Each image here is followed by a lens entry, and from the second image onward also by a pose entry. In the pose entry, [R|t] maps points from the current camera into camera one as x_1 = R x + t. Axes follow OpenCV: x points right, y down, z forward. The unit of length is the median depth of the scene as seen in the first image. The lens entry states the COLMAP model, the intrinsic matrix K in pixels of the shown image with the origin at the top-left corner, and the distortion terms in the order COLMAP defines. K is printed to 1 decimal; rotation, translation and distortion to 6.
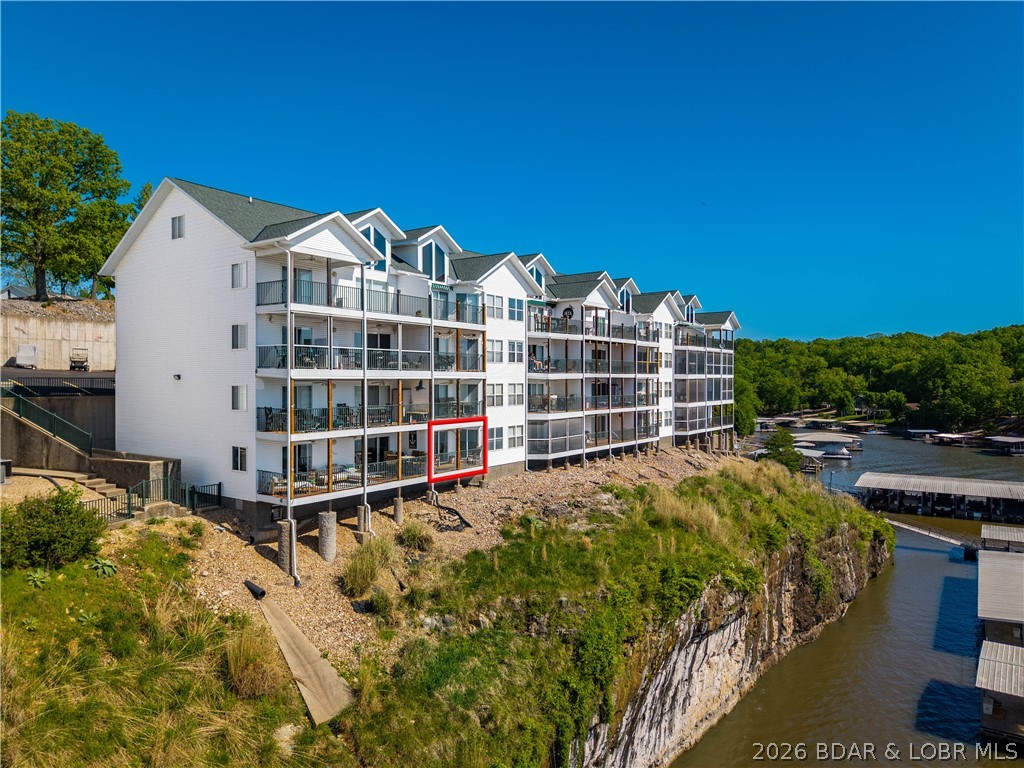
lens RADIAL K [[685.3, 0, 507.9], [0, 685.3, 386.7], [0, 0, 1]] dist [0.034264, -0.056705]
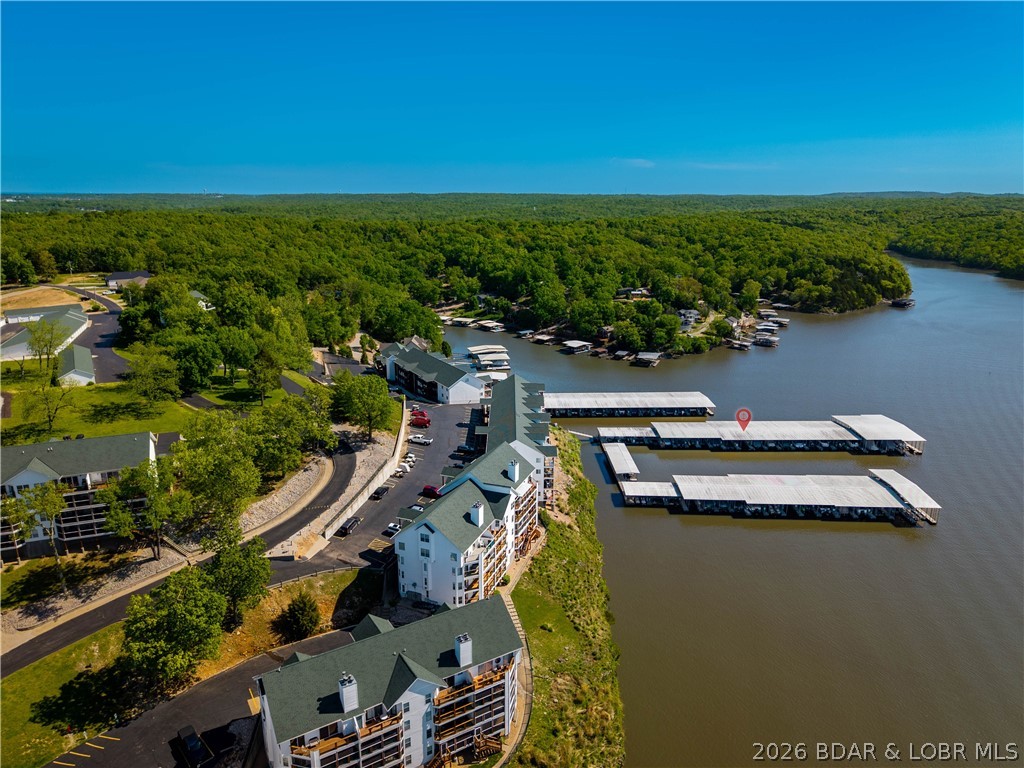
lens RADIAL K [[686.3, 0, 508.6], [0, 686.3, 380.8], [0, 0, 1]] dist [0.019114, -0.023366]
pose [[0.813287, -0.148070, 0.562708, -2.645953], [0.002389, 0.967921, 0.251245, -1.583386], [-0.581859, -0.202990, 0.787551, -2.168034]]
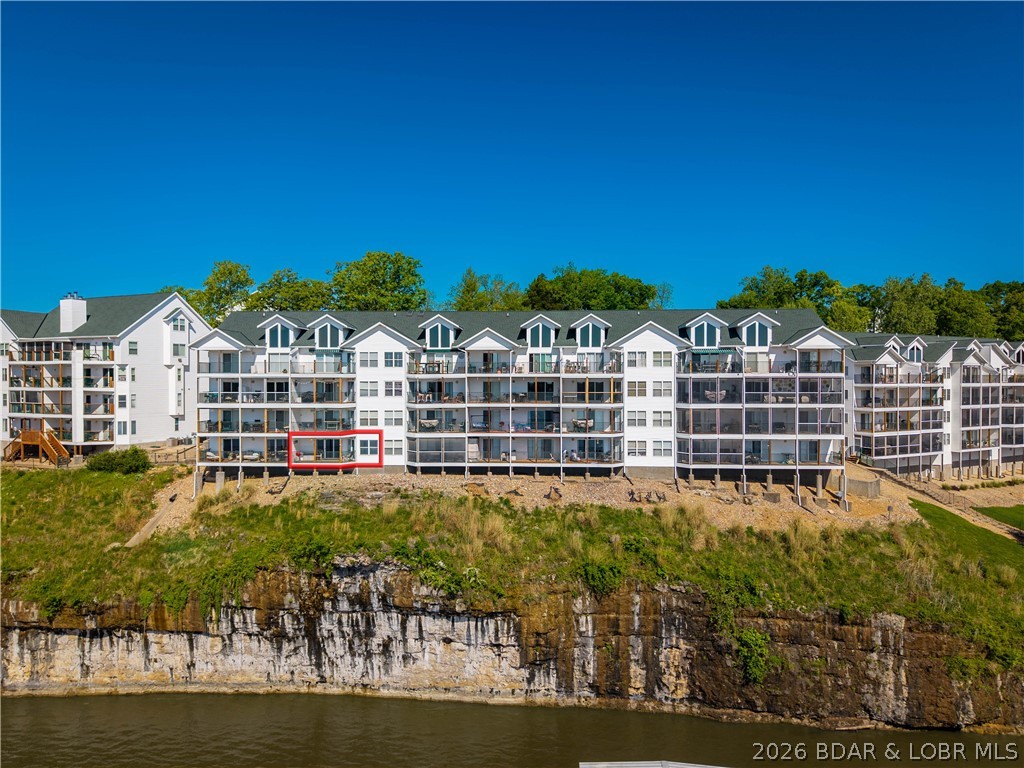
lens RADIAL K [[685.3, 0, 507.9], [0, 685.3, 386.7], [0, 0, 1]] dist [0.034264, -0.056705]
pose [[0.548579, 0.012325, -0.836008, 1.521865], [-0.010150, 0.999916, 0.008081, -0.077641], [0.836037, 0.004052, 0.548658, 0.458270]]
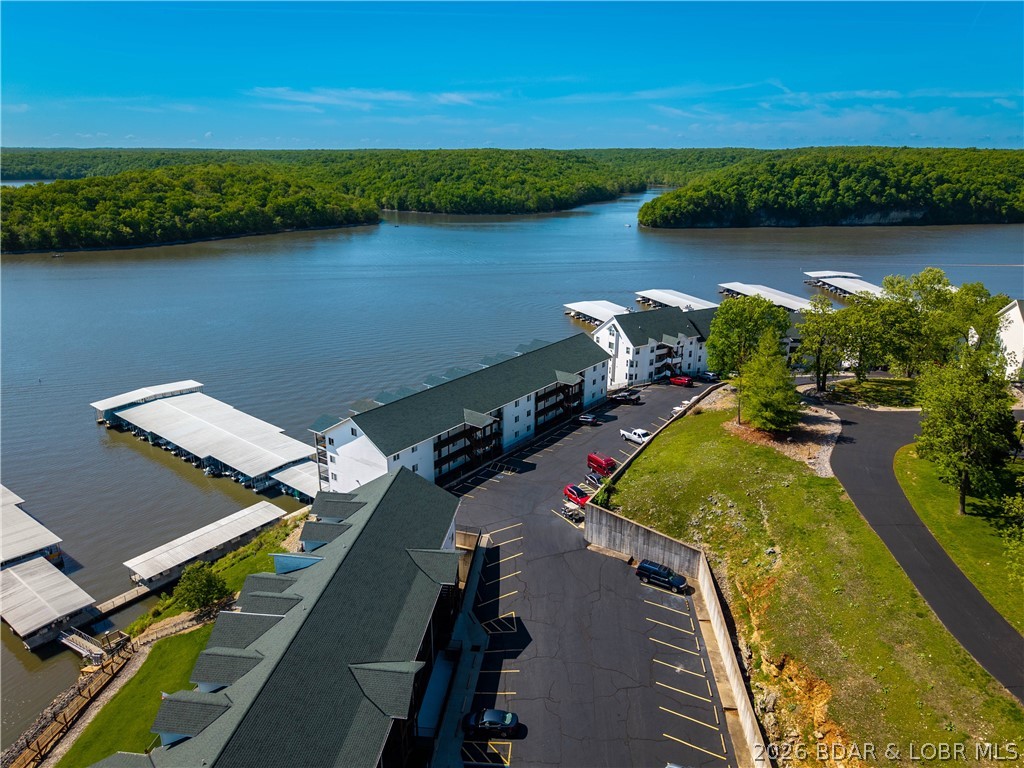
lens RADIAL K [[686.3, 0, 508.6], [0, 686.3, 380.8], [0, 0, 1]] dist [0.019114, -0.023366]
pose [[-0.999315, -0.009422, 0.035801, -0.187237], [0.002606, 0.946770, 0.321901, -1.152875], [-0.036928, 0.321773, -0.946096, 4.278604]]
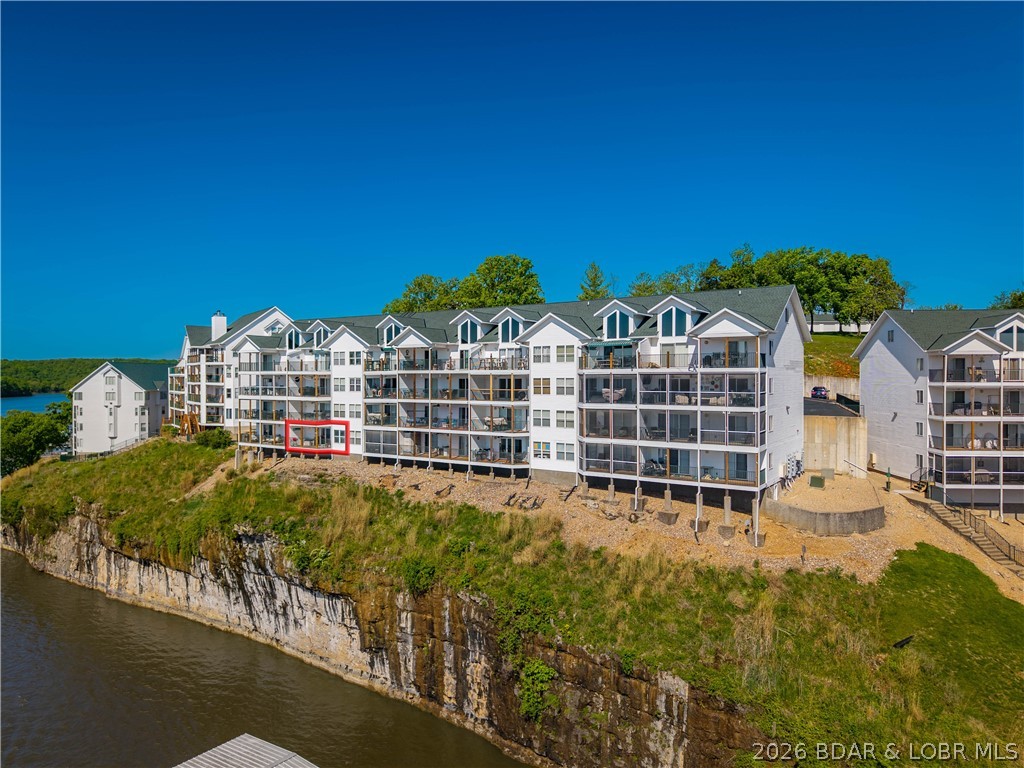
lens RADIAL K [[685.8, 0, 512.0], [0, 685.8, 384.0], [0, 0, 1]] dist [0.023477, -0.051409]
pose [[0.033830, 0.013161, -0.999341, 1.827713], [-0.010265, 0.999865, 0.012821, -0.085770], [0.999375, 0.009825, 0.033960, 1.473820]]
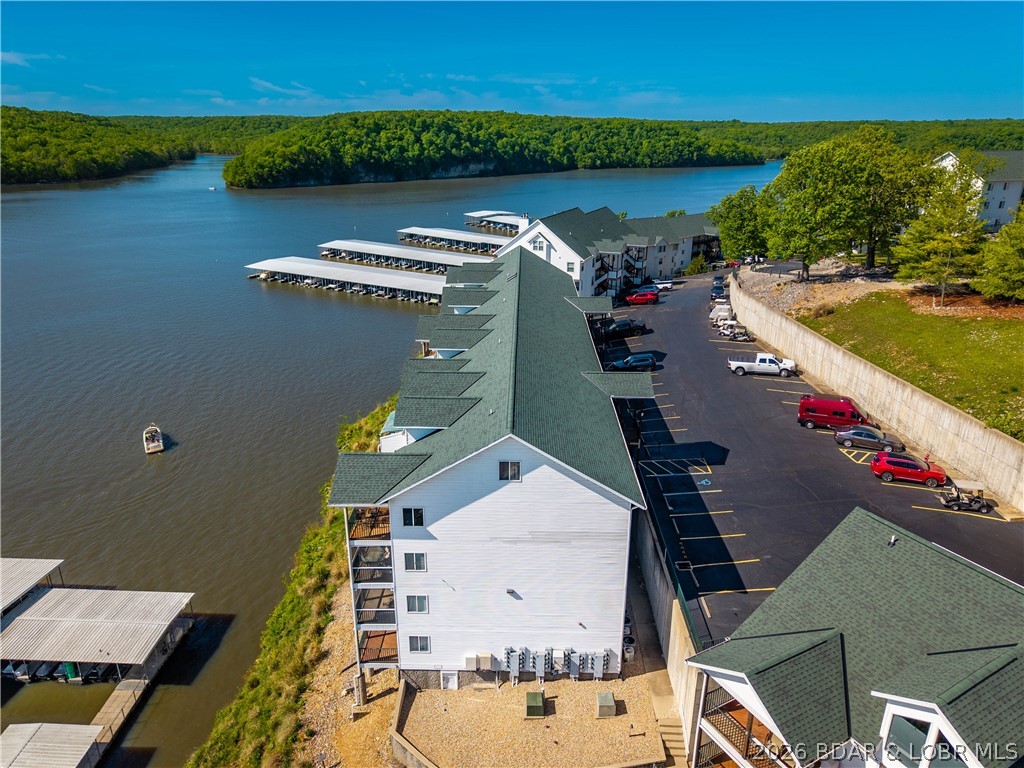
lens RADIAL K [[686.3, 0, 508.6], [0, 686.3, 380.8], [0, 0, 1]] dist [0.019114, -0.023366]
pose [[-0.825976, 0.194634, -0.529038, 0.911042], [-0.004964, 0.935953, 0.352089, -0.636230], [0.563684, 0.293443, -0.772109, 2.726724]]
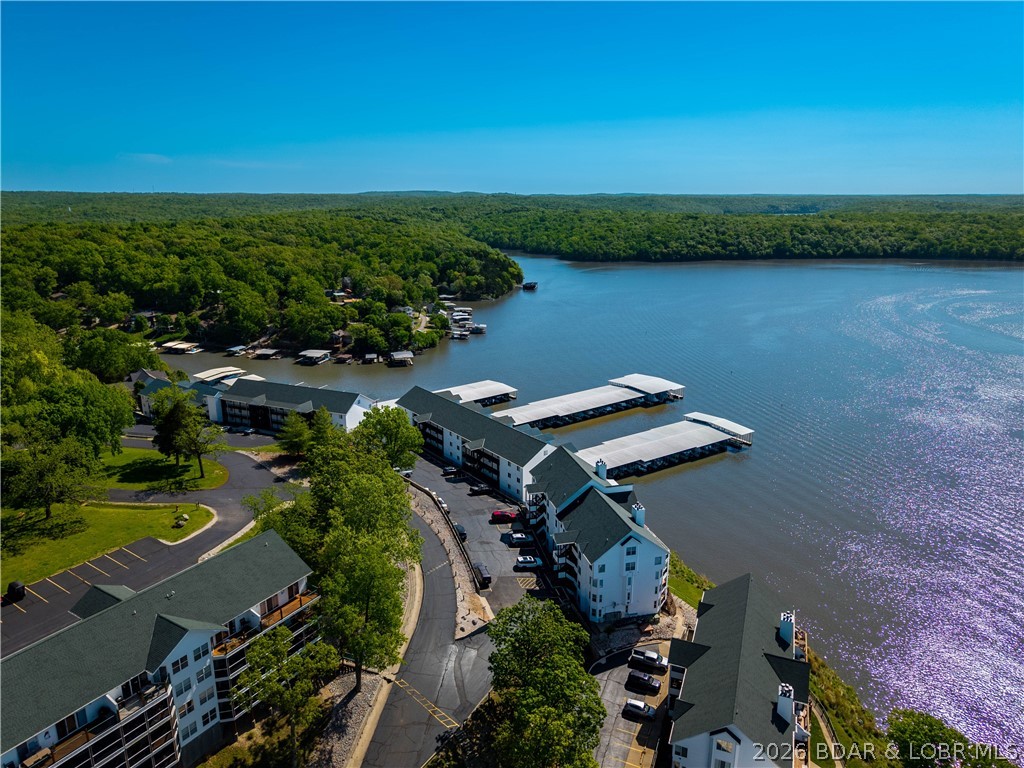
lens RADIAL K [[686.3, 0, 508.6], [0, 686.3, 380.8], [0, 0, 1]] dist [0.019114, -0.023366]
pose [[0.306167, -0.245343, 0.919820, -3.974685], [0.006148, 0.966709, 0.255803, -1.594748], [-0.951958, -0.072663, 0.297483, -0.068353]]
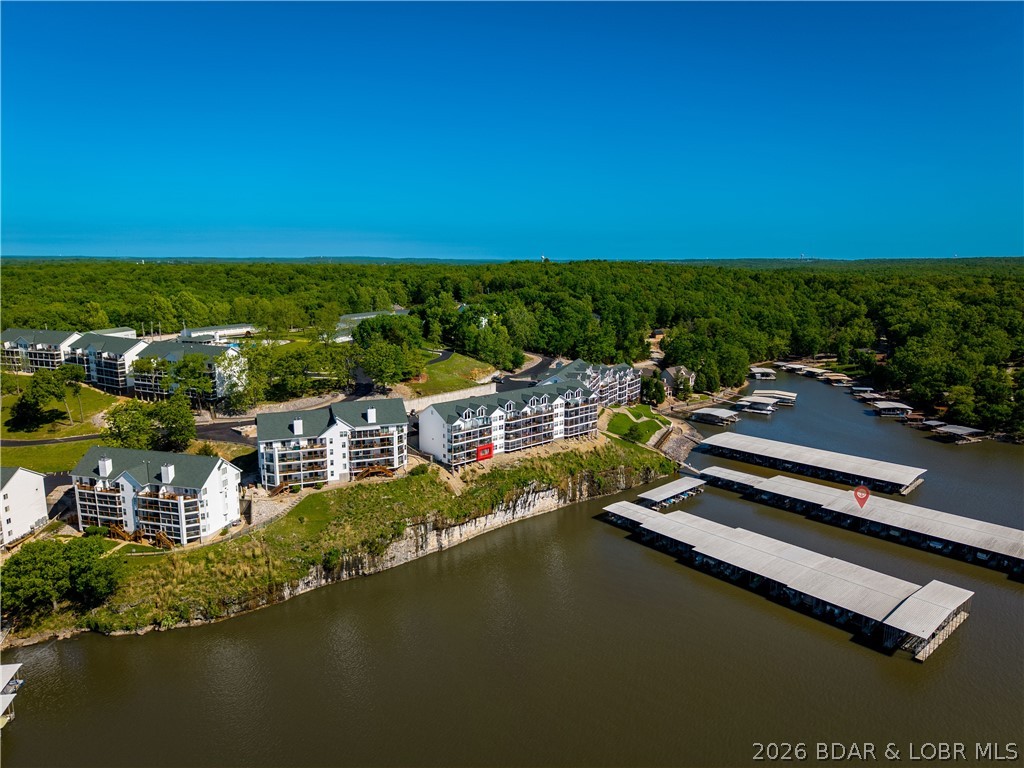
lens RADIAL K [[690.7, 0, 512.0], [0, 690.7, 384.0], [0, 0, 1]] dist [0.042221, -0.004880]
pose [[0.980878, 0.042131, -0.190008, 1.013446], [-0.009514, 0.985501, 0.169405, -1.199005], [0.194390, -0.164358, 0.967057, -3.580547]]
